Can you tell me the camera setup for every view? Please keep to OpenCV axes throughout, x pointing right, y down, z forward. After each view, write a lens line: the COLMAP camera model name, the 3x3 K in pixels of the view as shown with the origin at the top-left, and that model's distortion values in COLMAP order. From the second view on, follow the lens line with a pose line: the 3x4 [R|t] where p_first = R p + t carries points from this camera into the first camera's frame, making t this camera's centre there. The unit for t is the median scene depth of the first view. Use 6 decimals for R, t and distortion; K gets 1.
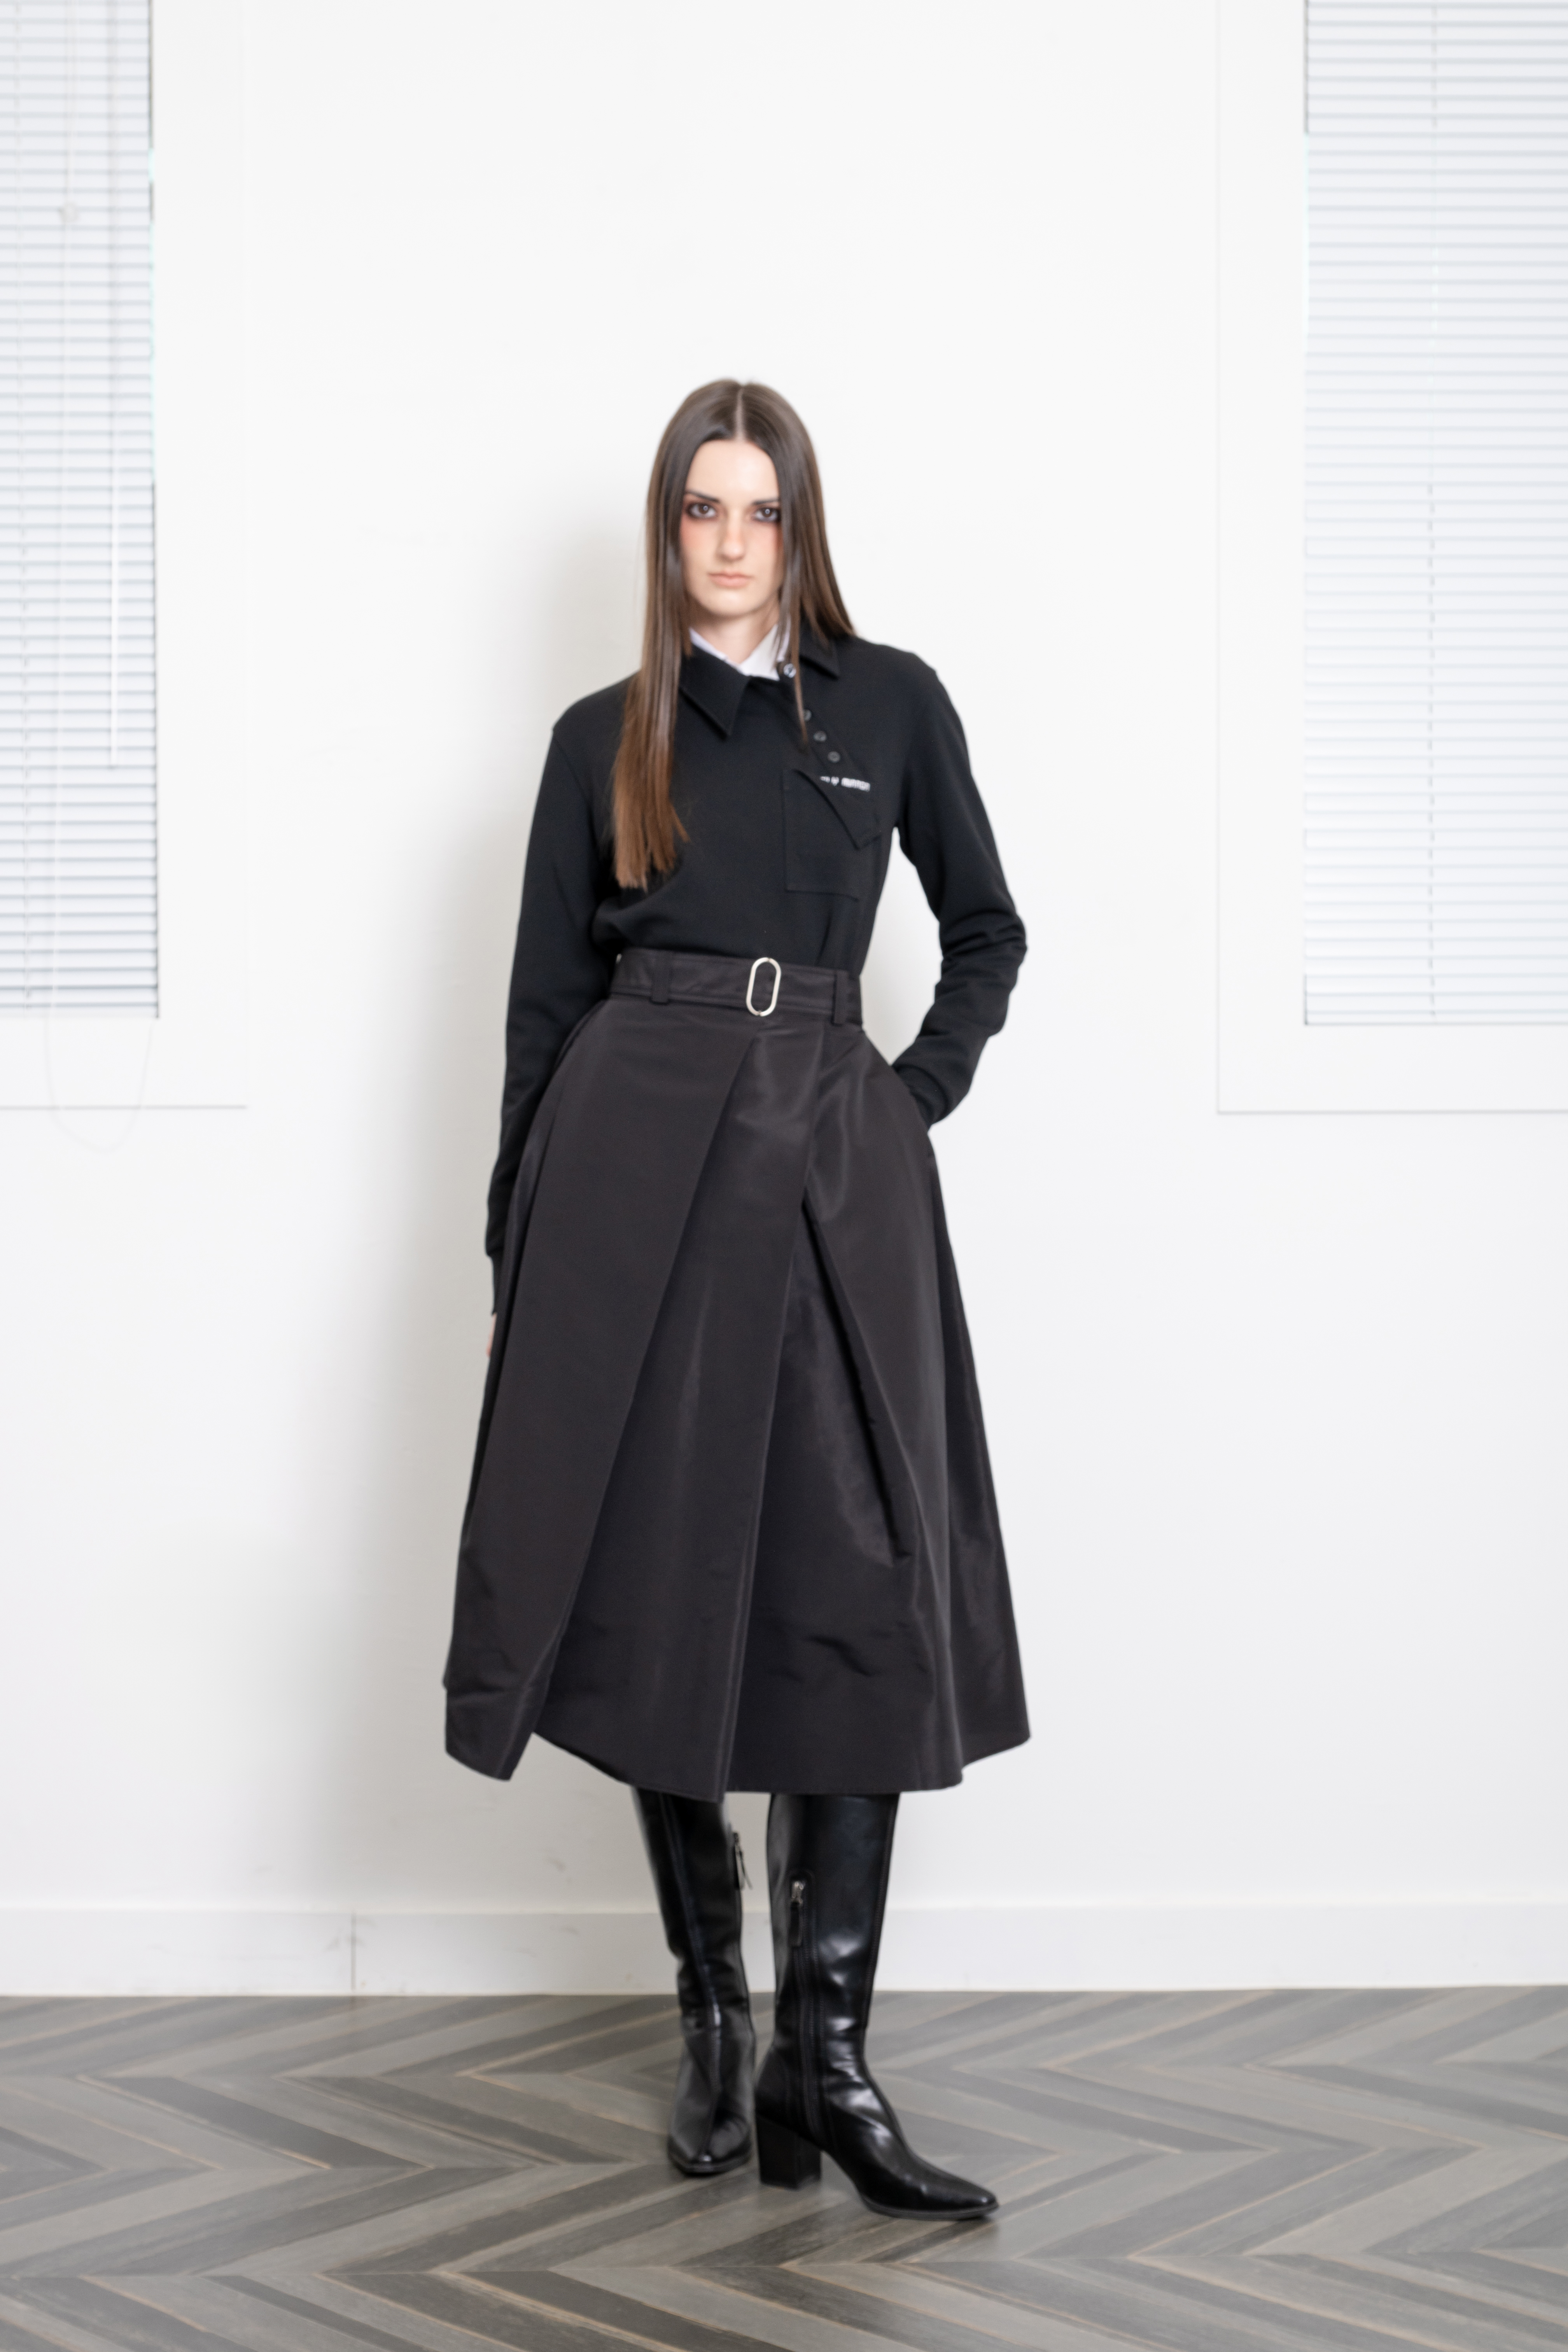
lens RADIAL K [[3402.8, 0, 791.0], [0, 3402.8, 1161.6], [0, 0, 1]] dist [0.031621, 0.000000]
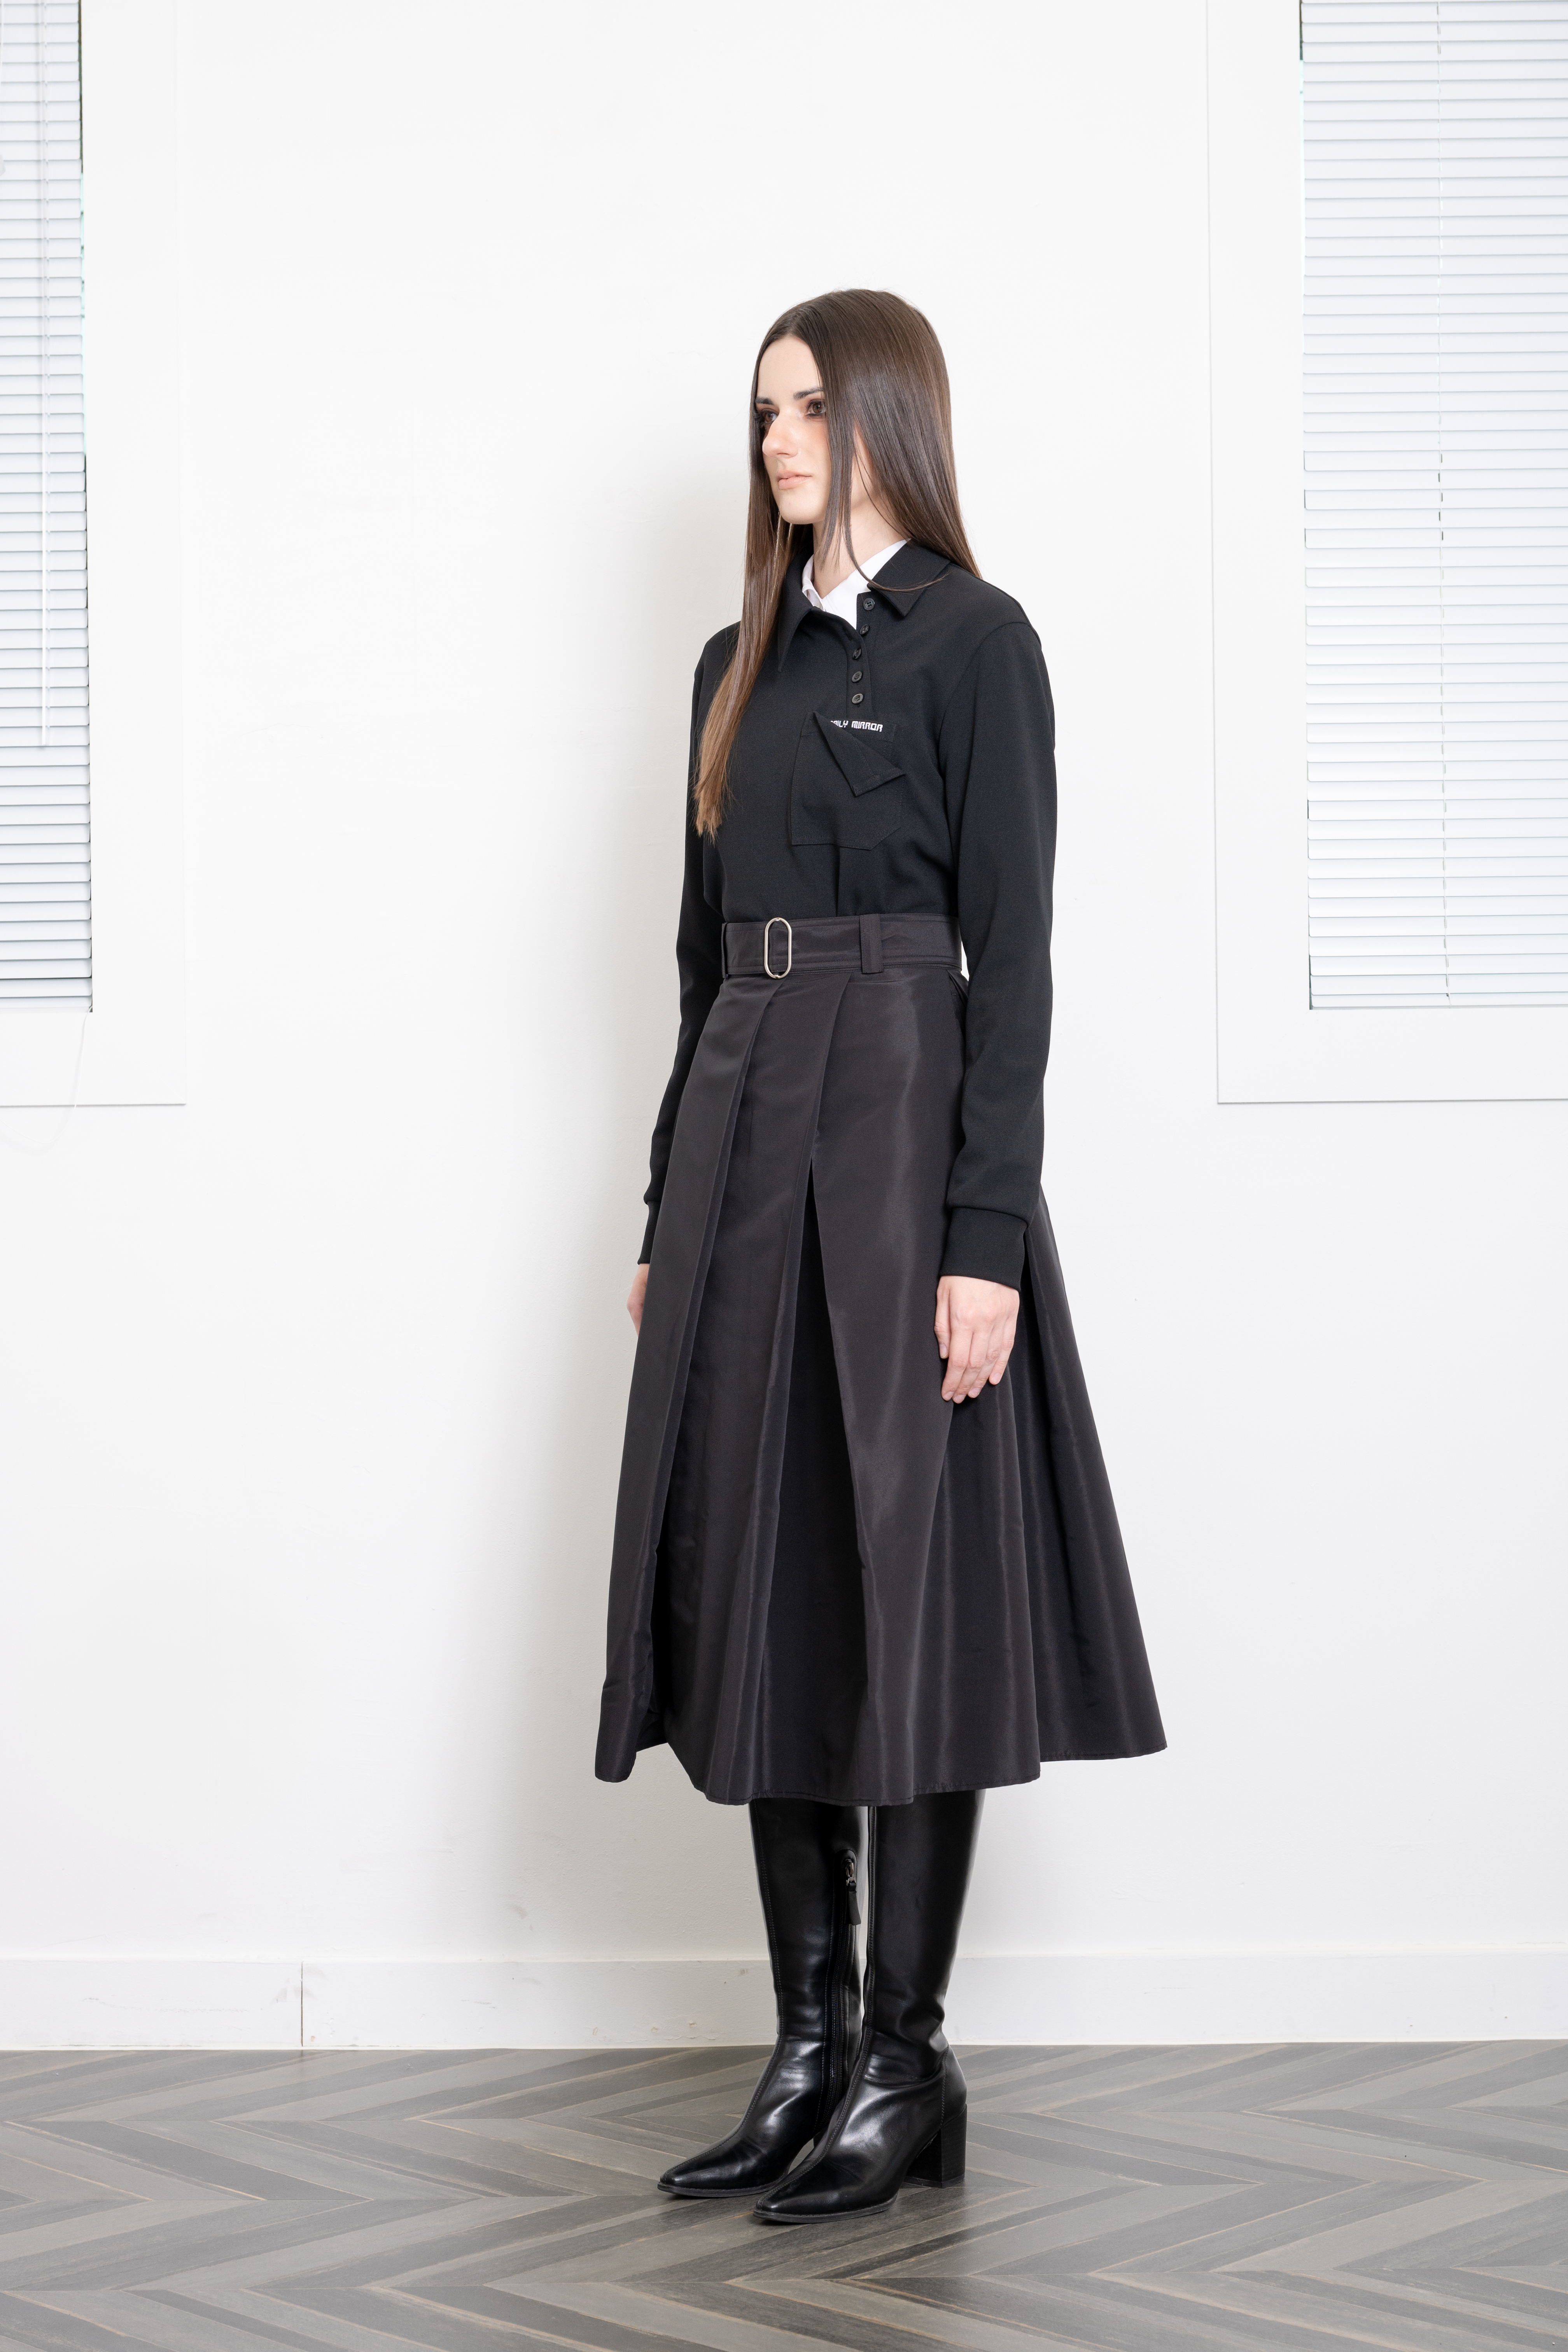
lens RADIAL K [[4406.5, 0, 889.1], [0, 4406.5, 1242.7], [0, 0, 1]] dist [0.061243, 0.000000]
pose [[0.999511, -0.007758, -0.030291, 0.073907], [0.007016, 0.999674, -0.024533, 0.055099], [0.030472, 0.024308, 0.999240, -0.222439]]
